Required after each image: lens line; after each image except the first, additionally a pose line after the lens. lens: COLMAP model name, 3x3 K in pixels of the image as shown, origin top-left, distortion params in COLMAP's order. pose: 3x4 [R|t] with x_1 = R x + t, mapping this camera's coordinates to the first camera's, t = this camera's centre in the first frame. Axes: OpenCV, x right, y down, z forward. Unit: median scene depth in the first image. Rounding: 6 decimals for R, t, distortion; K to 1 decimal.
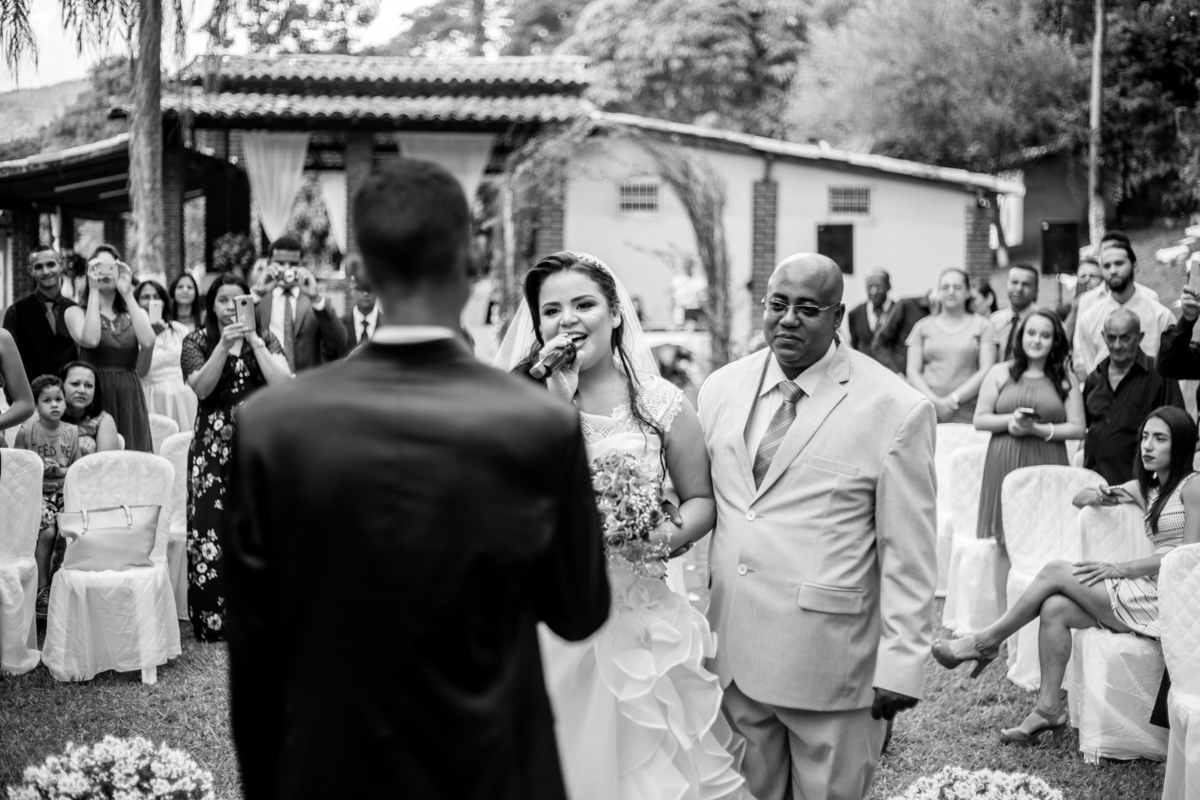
lens RADIAL K [[1716.7, 0, 599.8], [0, 1716.7, 423.9], [0, 0, 1]] dist [-0.094119, -0.064550]
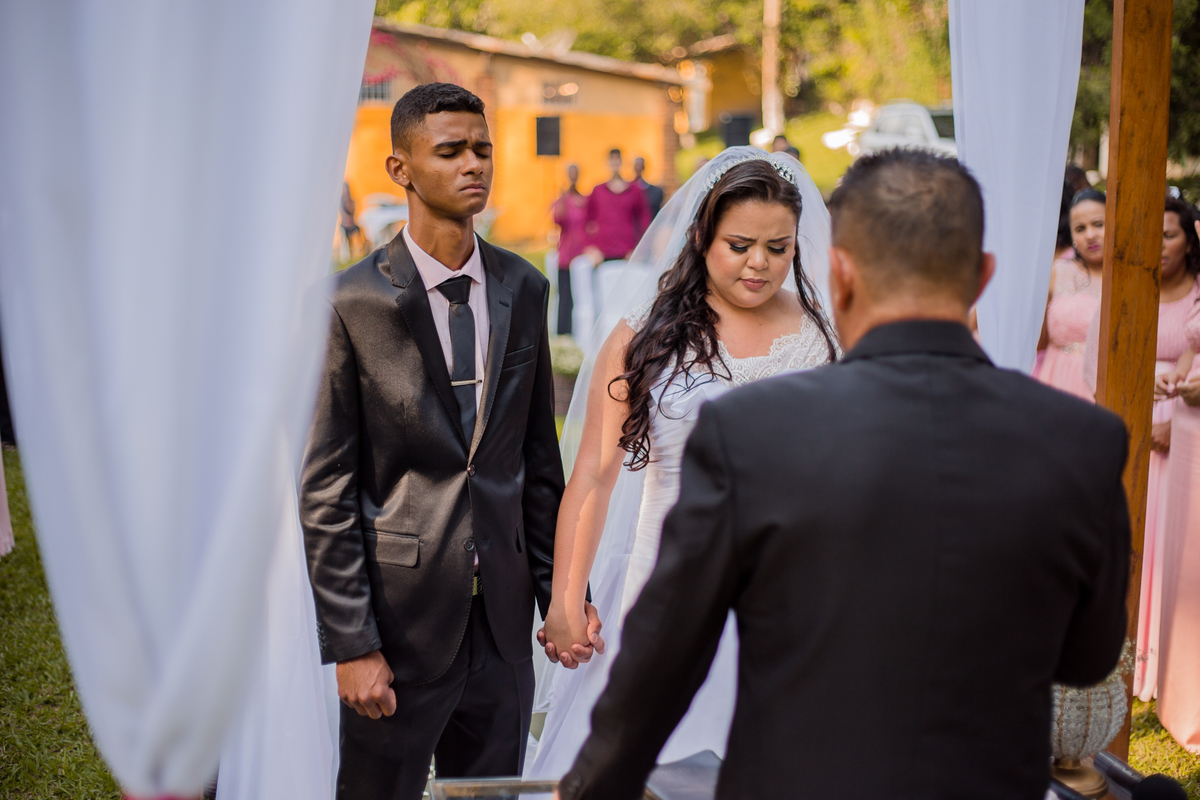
lens RADIAL K [[1826.6, 0, 600.0], [0, 1826.6, 400.0], [0, 0, 1]] dist [-0.052183, -0.107184]
pose [[0.983816, -0.013092, 0.178702, -0.042221], [0.004641, 0.998854, 0.047629, 0.017157], [-0.179121, -0.046029, 0.982750, -0.193771]]
